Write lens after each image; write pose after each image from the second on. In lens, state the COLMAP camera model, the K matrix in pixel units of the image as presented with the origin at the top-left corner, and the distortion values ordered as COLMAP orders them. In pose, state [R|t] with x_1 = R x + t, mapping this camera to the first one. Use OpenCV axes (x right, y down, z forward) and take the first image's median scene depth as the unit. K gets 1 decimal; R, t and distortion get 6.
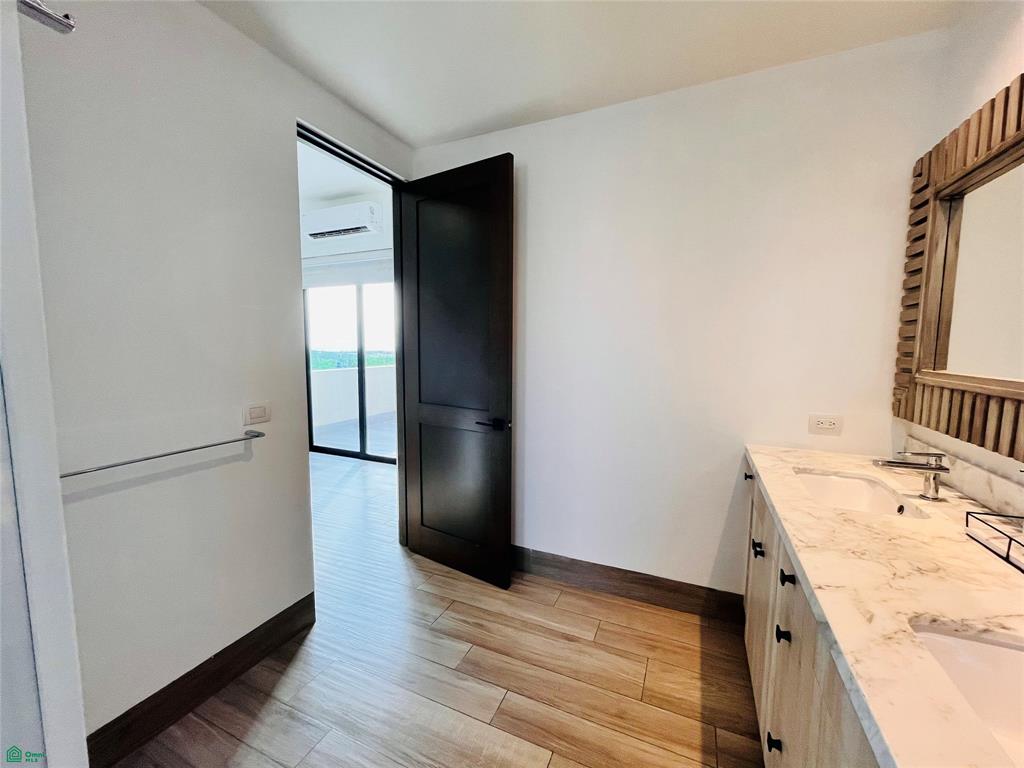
lens RADIAL K [[415.5, 0, 509.3], [0, 415.5, 384.5], [0, 0, 1]] dist [-0.003610, 0.000746]
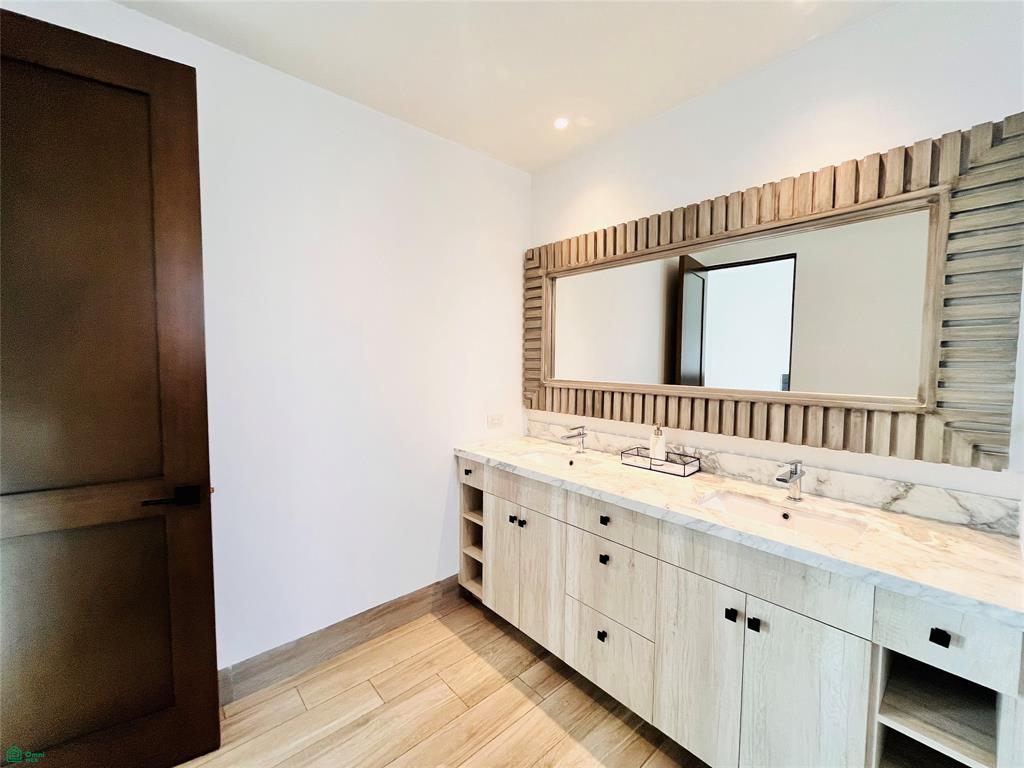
lens RADIAL K [[415.5, 0, 509.0], [0, 415.5, 384.3], [0, 0, 1]] dist [-0.003610, 0.000746]
pose [[0.408941, -0.054410, 0.910938, -0.561313], [0.081547, 0.996406, 0.022907, -0.061935], [-0.908910, 0.064916, 0.411908, 0.445506]]
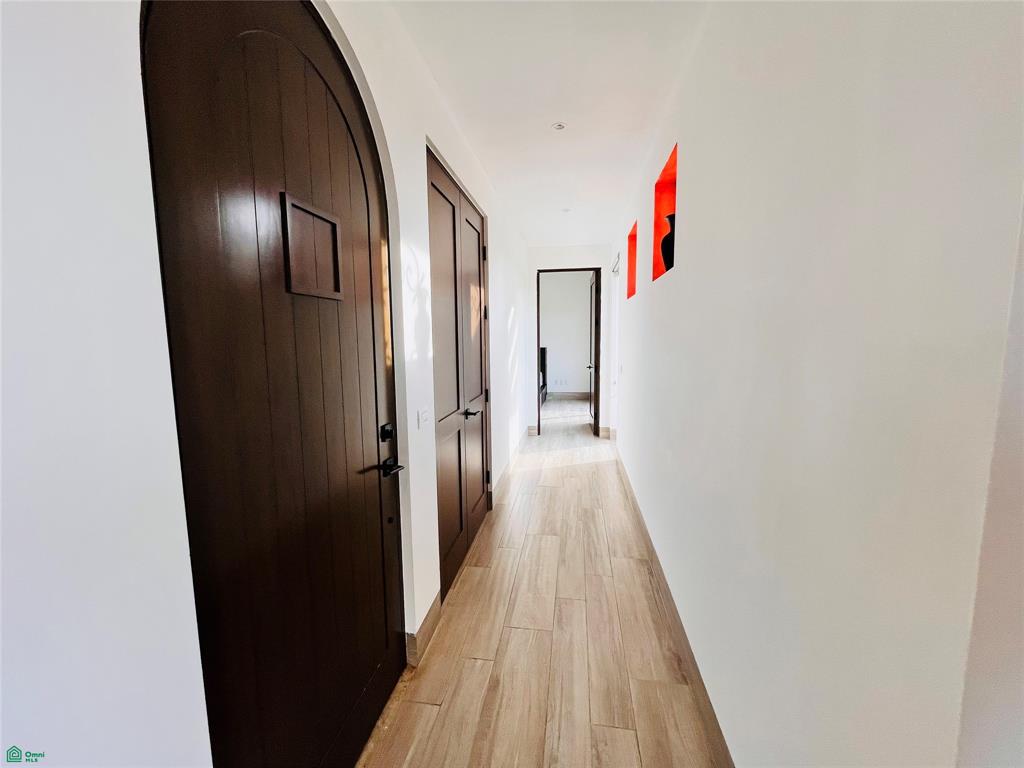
lens RADIAL K [[415.5, 0, 508.9], [0, 415.5, 383.4], [0, 0, 1]] dist [-0.003610, 0.000746]
pose [[-0.269694, -0.108548, 0.956808, -0.804322], [0.102135, 0.984797, 0.140512, -0.178079], [-0.957514, 0.135619, -0.254507, 1.392874]]
